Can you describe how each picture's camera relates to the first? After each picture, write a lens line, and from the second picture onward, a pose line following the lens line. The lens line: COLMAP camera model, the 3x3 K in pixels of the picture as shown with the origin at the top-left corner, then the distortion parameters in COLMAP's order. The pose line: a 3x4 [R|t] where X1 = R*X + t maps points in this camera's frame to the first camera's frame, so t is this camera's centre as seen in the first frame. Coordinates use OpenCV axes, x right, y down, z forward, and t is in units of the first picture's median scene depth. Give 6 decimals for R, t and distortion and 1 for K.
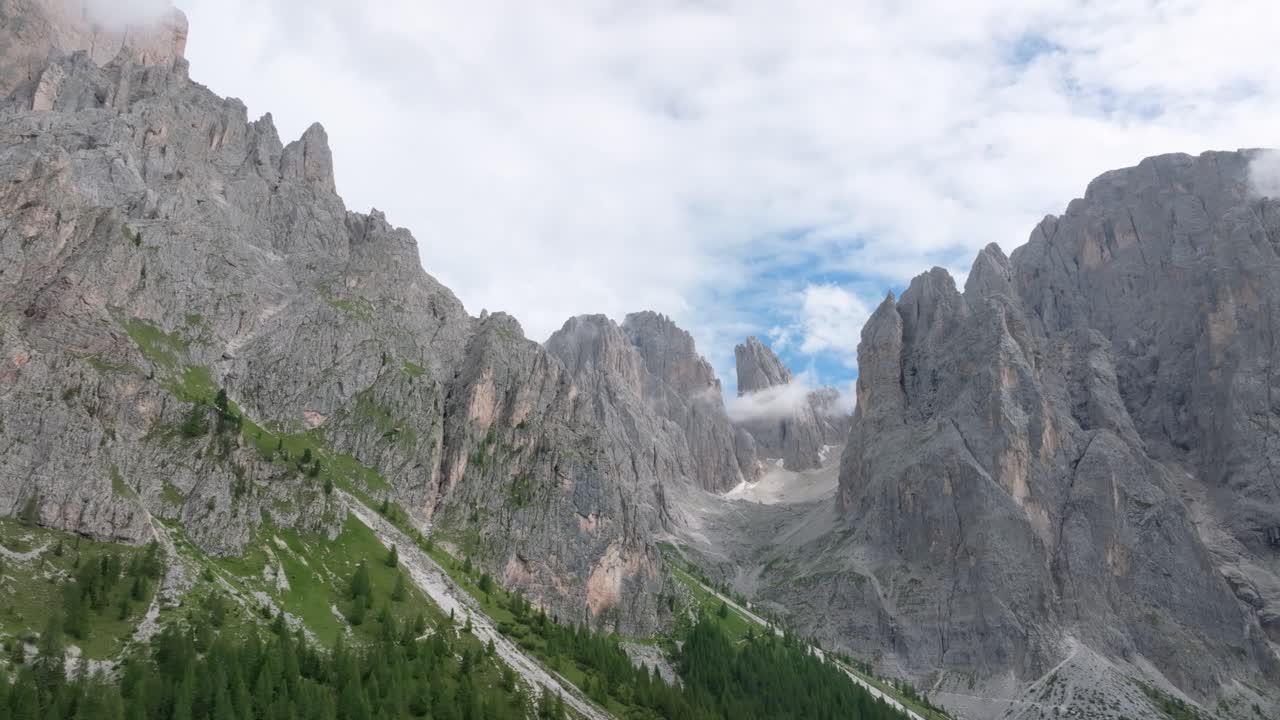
lens RADIAL K [[903.0, 0, 640.0], [0, 903.0, 360.0], [0, 0, 1]] dist [0.004955, 0.002880]
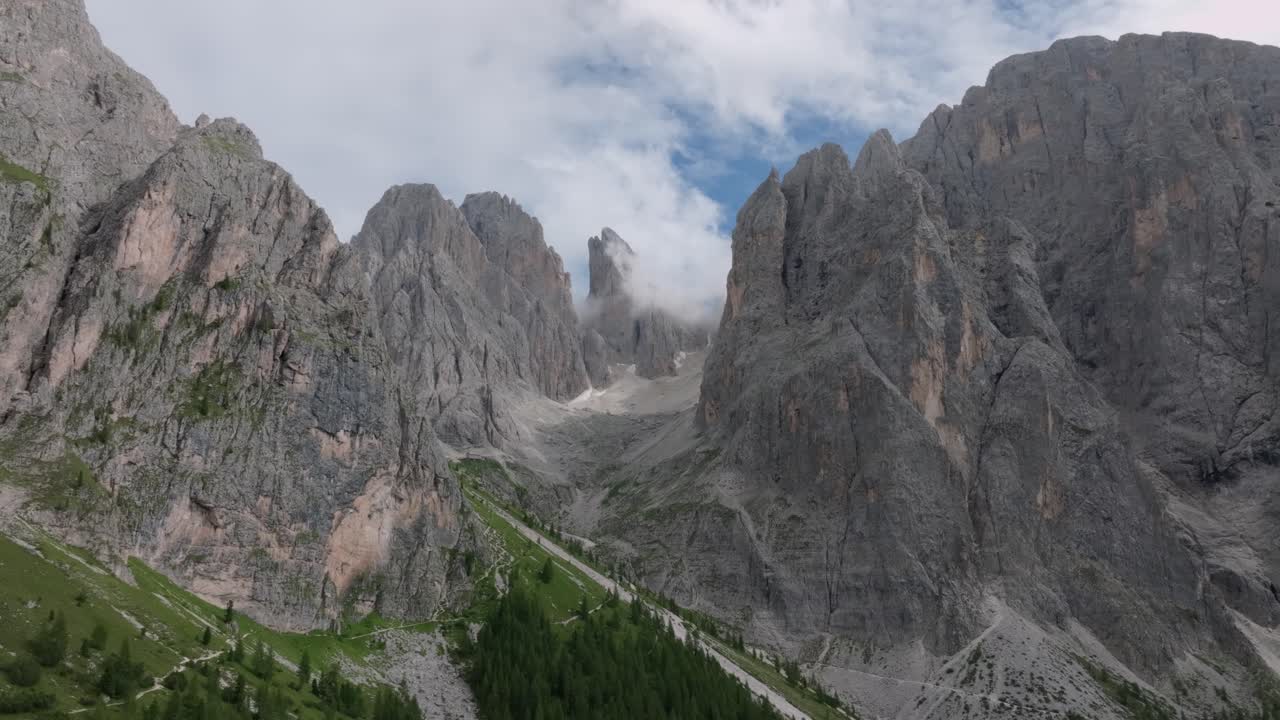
lens RADIAL K [[903.0, 0, 640.0], [0, 903.0, 360.0], [0, 0, 1]] dist [0.004955, 0.002880]
pose [[0.985918, 0.035642, 0.163386, 0.034783], [-0.052249, 0.993764, 0.098503, 0.035759], [-0.158856, -0.105652, 0.981632, 0.259731]]
